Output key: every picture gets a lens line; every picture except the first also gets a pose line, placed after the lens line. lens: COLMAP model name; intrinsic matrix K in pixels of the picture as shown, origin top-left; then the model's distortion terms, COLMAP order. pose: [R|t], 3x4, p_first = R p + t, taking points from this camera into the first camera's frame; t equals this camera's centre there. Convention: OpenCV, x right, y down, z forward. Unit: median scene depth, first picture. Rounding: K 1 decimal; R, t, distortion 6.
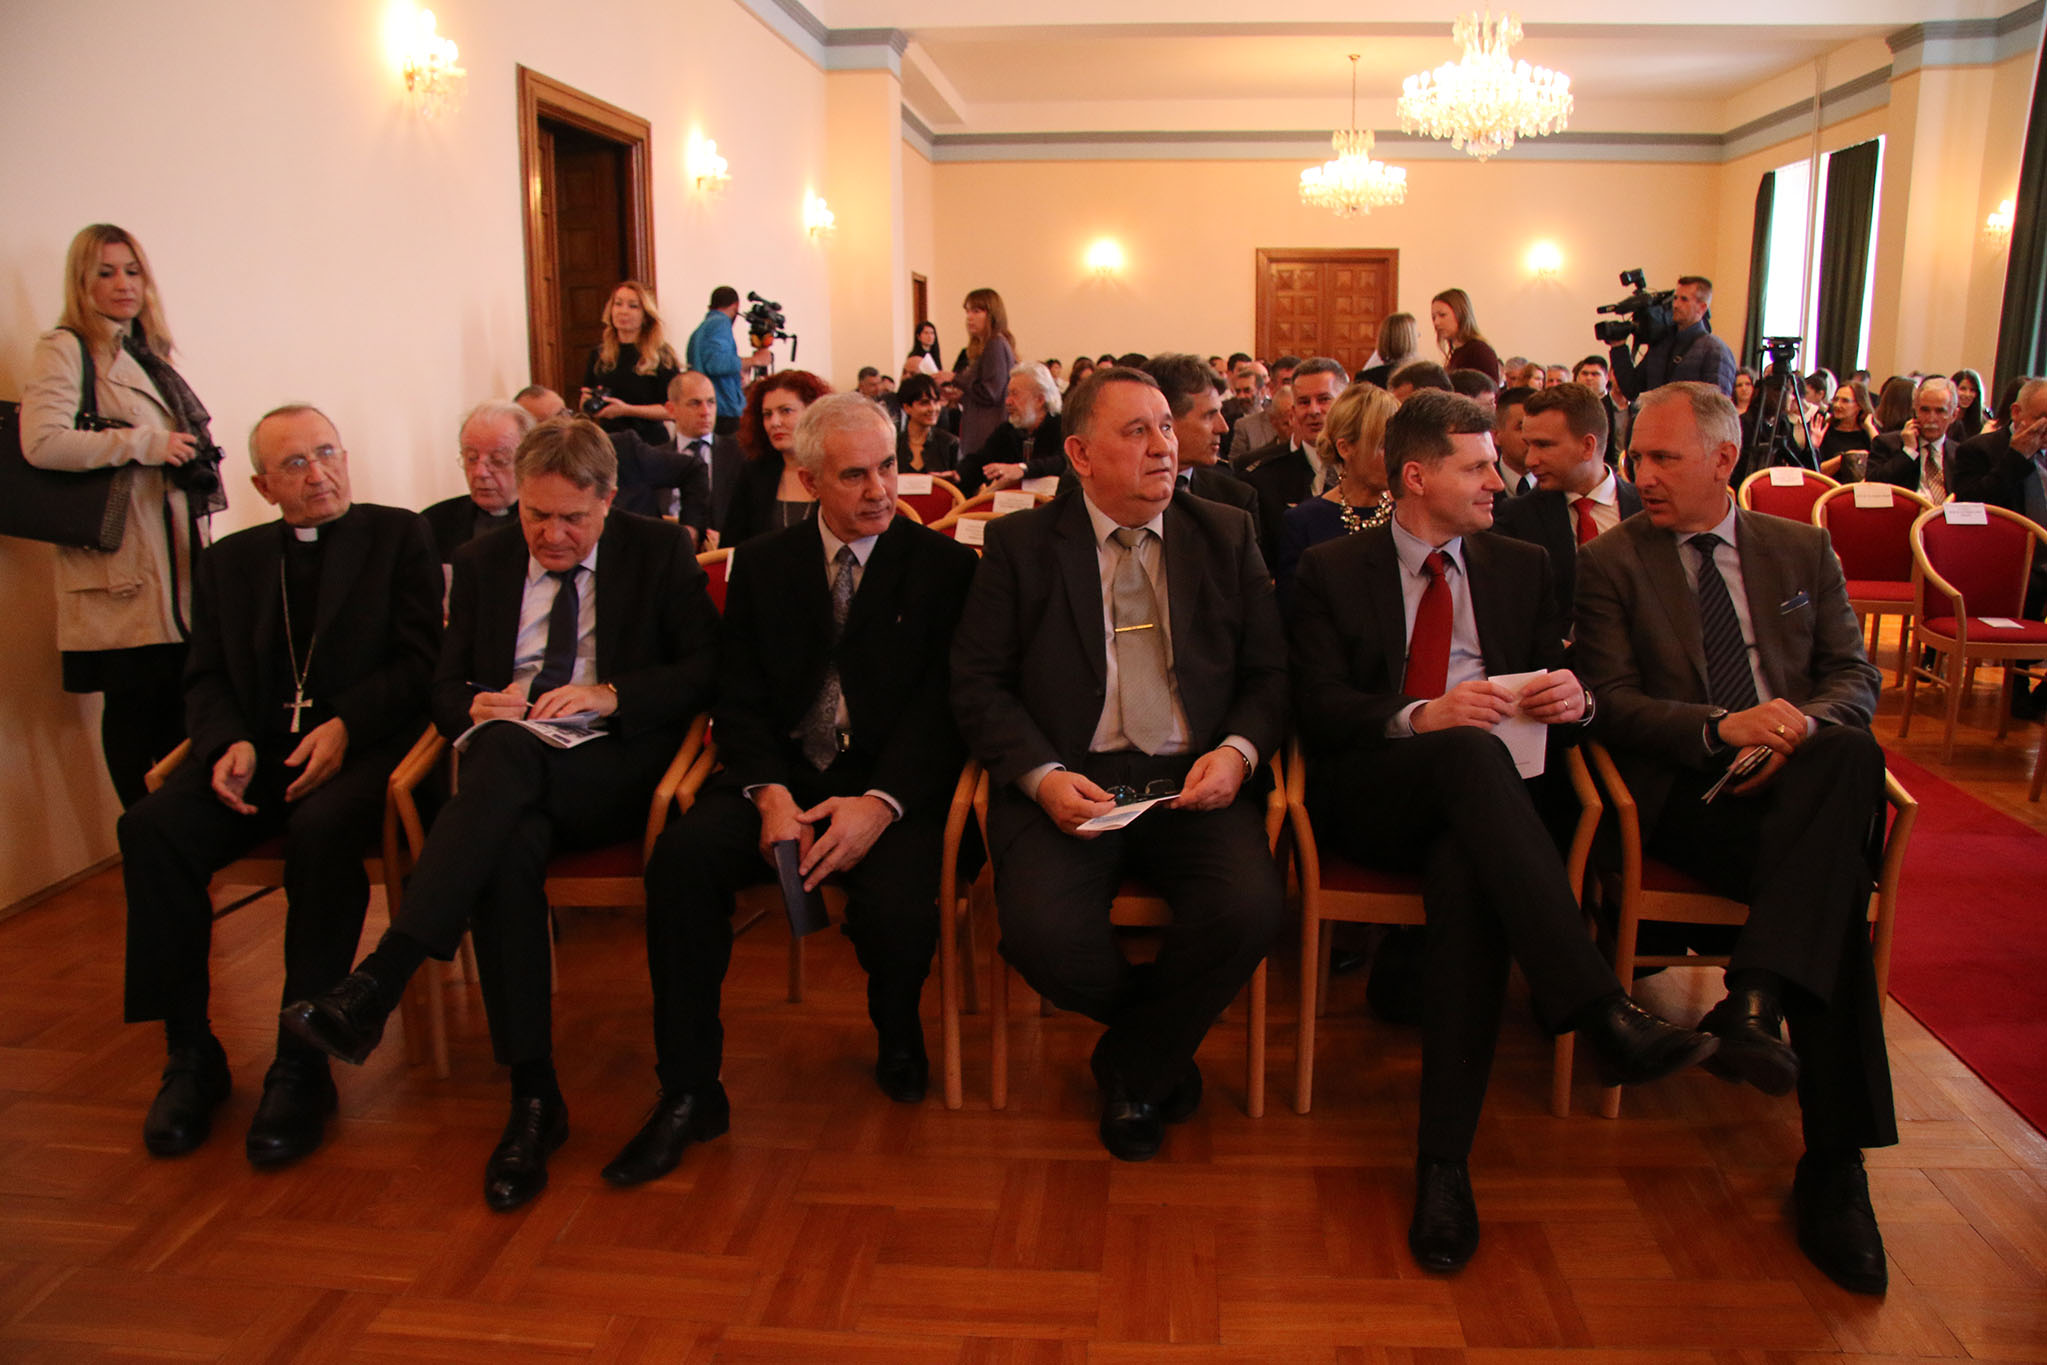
lens RADIAL K [[1560.6, 0, 1014.3], [0, 1560.6, 645.9], [0, 0, 1]] dist [-0.154057, 0.129048]
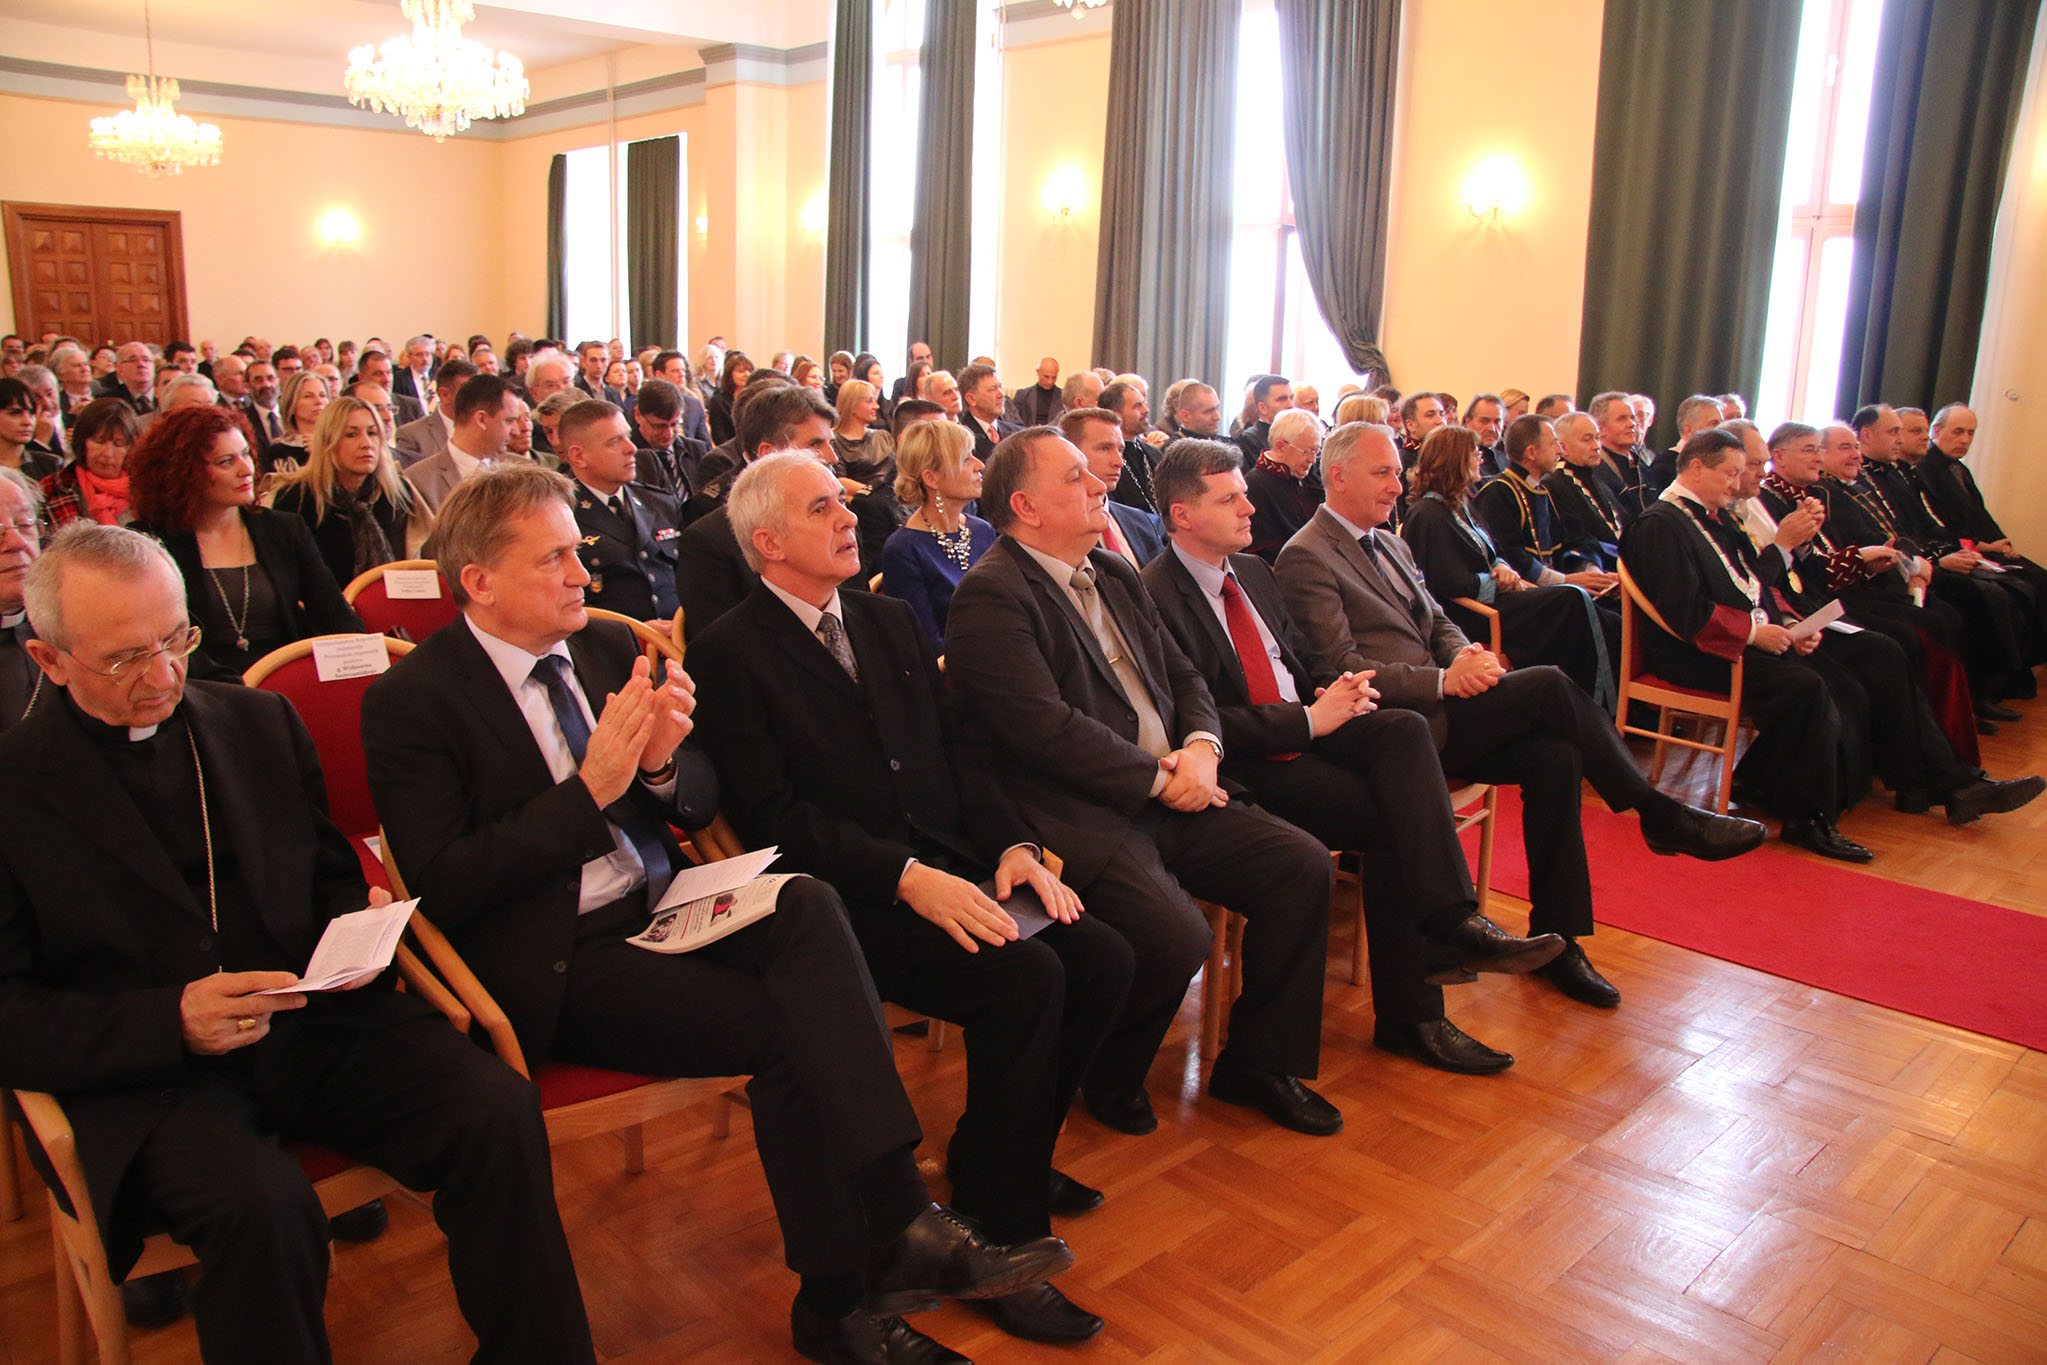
lens RADIAL K [[1560.6, 0, 1014.3], [0, 1560.6, 645.9], [0, 0, 1]] dist [-0.154057, 0.129048]
pose [[0.651687, -0.138049, 0.745819, -0.150435], [0.115358, 0.989898, 0.082430, -0.025156], [-0.749664, 0.032317, 0.661029, 0.064146]]
